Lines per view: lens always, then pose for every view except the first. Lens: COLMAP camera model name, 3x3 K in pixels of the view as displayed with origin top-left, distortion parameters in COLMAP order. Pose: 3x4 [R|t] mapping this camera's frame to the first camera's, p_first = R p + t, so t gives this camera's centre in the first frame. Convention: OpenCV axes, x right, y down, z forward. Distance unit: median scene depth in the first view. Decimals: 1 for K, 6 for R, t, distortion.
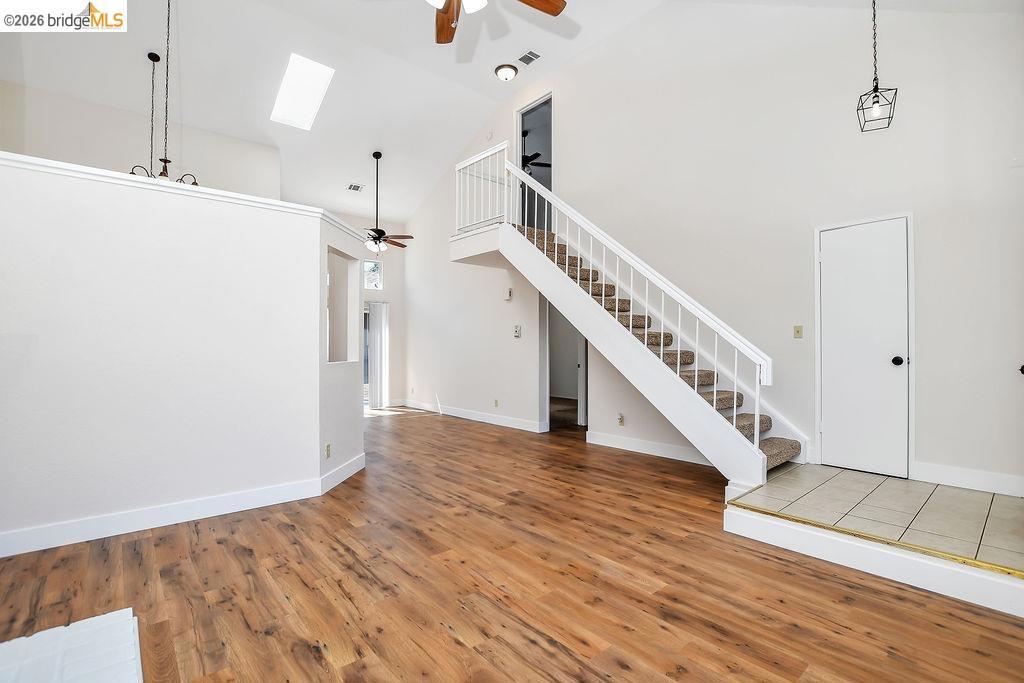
lens RADIAL K [[459.8, 0, 504.7], [0, 459.8, 350.0], [0, 0, 1]] dist [-0.002917, 0.000139]
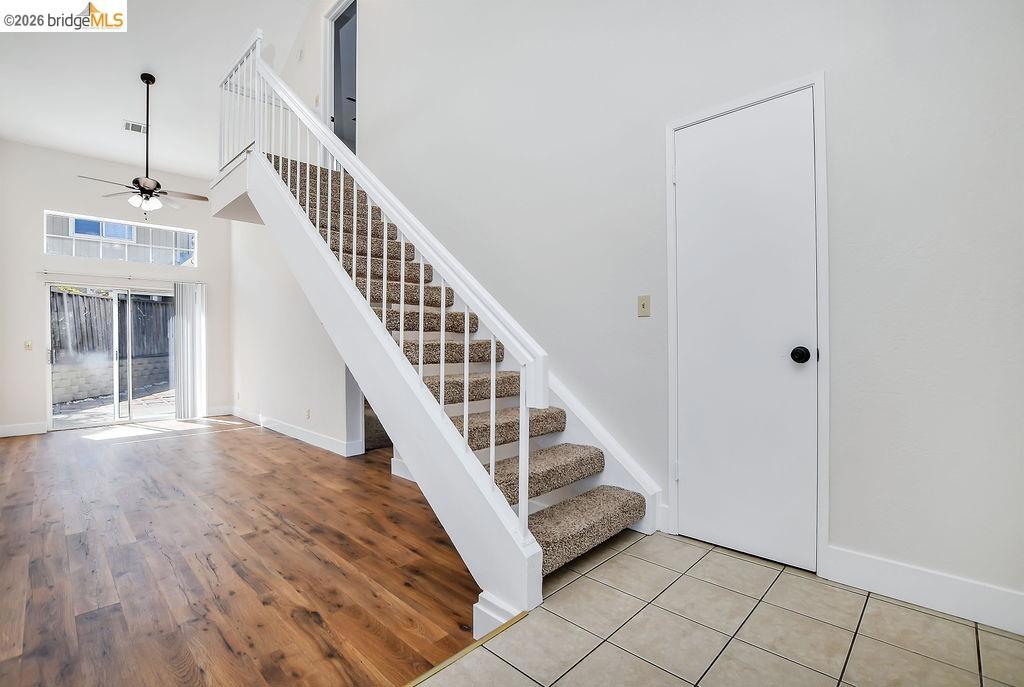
lens RADIAL K [[464.1, 0, 489.1], [0, 464.1, 341.5], [0, 0, 1]] dist [-0.002567, -0.000788]
pose [[0.998004, -0.003169, 0.063068, 0.558381], [0.003734, 0.999954, -0.008840, 0.013821], [-0.063037, 0.009058, 0.997970, 0.578811]]
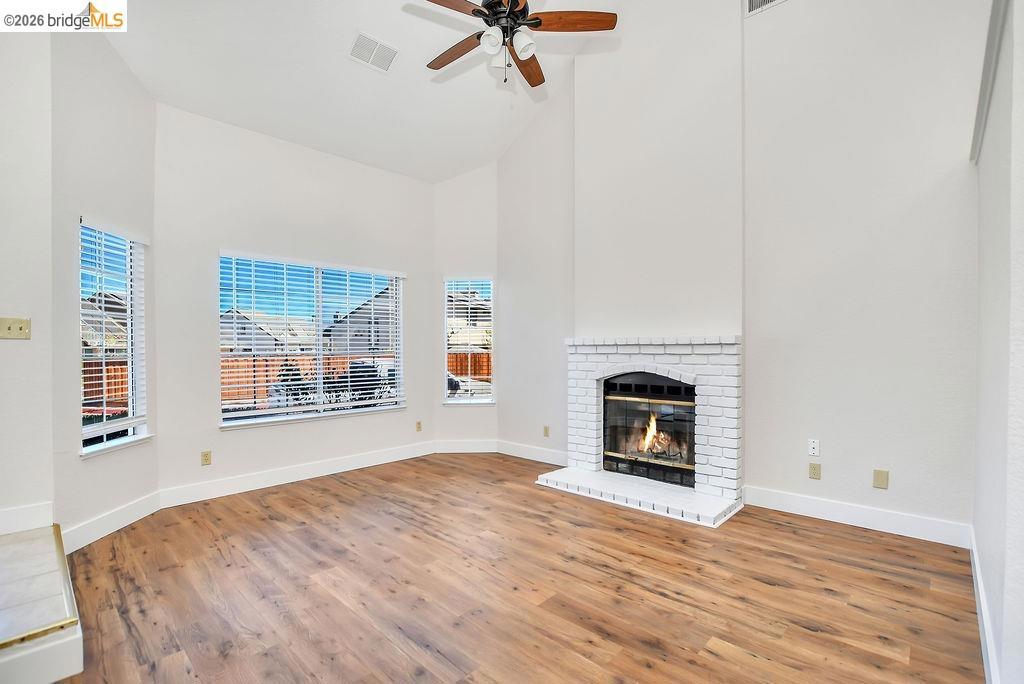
lens RADIAL K [[464.1, 0, 511.0], [0, 464.1, 345.8], [0, 0, 1]] dist [-0.002567, -0.000788]
pose [[-0.993537, 0.005254, -0.113386, 0.014928], [0.004941, 0.999983, 0.003041, -0.007737], [0.113400, 0.002461, -0.993546, 1.672075]]
